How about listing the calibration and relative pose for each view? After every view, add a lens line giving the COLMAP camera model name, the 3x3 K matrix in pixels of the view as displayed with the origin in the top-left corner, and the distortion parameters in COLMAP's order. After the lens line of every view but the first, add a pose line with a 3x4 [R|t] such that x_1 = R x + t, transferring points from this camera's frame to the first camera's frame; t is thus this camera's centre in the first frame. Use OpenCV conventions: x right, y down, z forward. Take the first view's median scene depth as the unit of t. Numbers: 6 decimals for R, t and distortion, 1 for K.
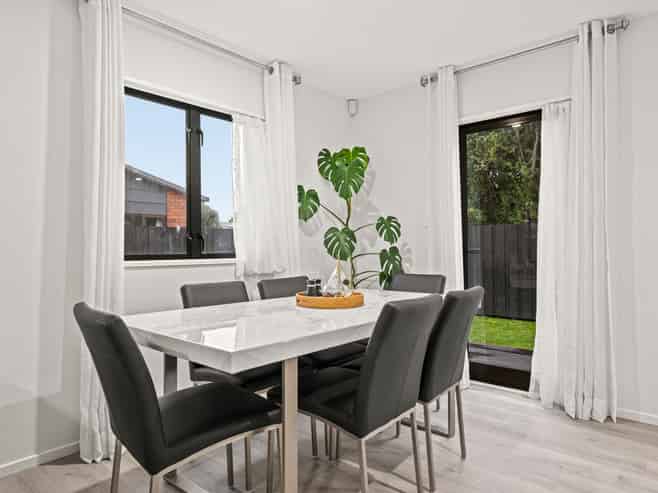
lens RADIAL K [[436.6, 0, 328.7], [0, 436.6, 238.5], [0, 0, 1]] dist [-0.001771, 0.000884]
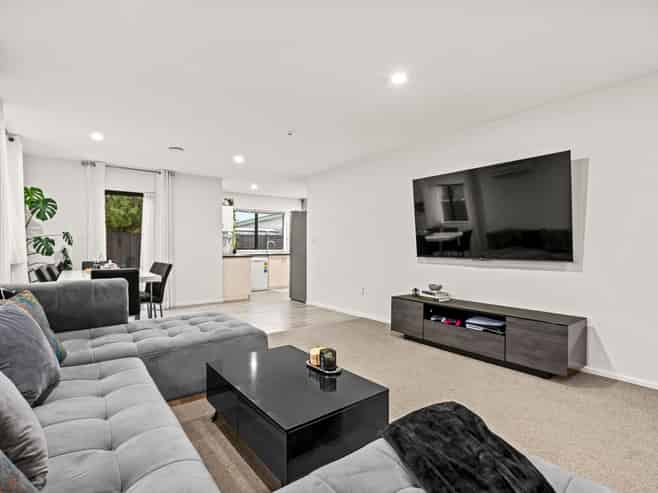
lens RADIAL K [[334.4, 0, 329.0], [0, 334.4, 246.5], [0, 0, 1]] dist [0.000058, 0.000366]
pose [[0.203147, 0.001813, 0.979147, -1.045372], [-0.015467, 0.999879, 0.001357, -0.007902], [-0.979026, -0.015420, 0.203151, -0.373285]]
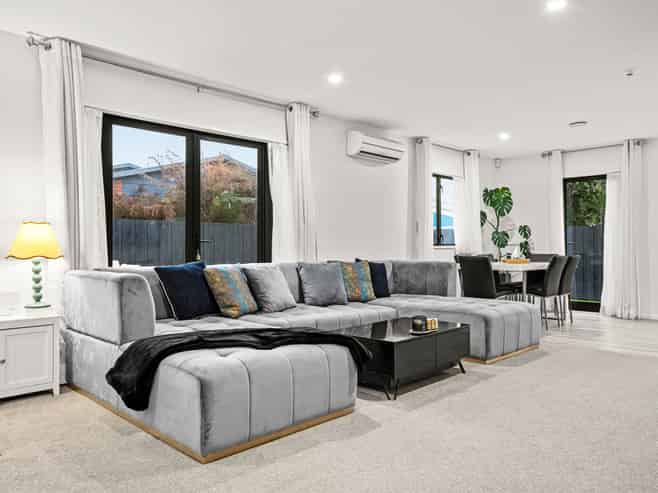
lens RADIAL K [[495.3, 0, 329.0], [0, 495.3, 246.5], [0, 0, 1]] dist [-0.003711, -0.000502]
pose [[0.997470, 0.000794, -0.071087, -0.585748], [0.000131, 0.999915, 0.013012, 0.015486], [0.071091, -0.012989, 0.997385, -1.277908]]
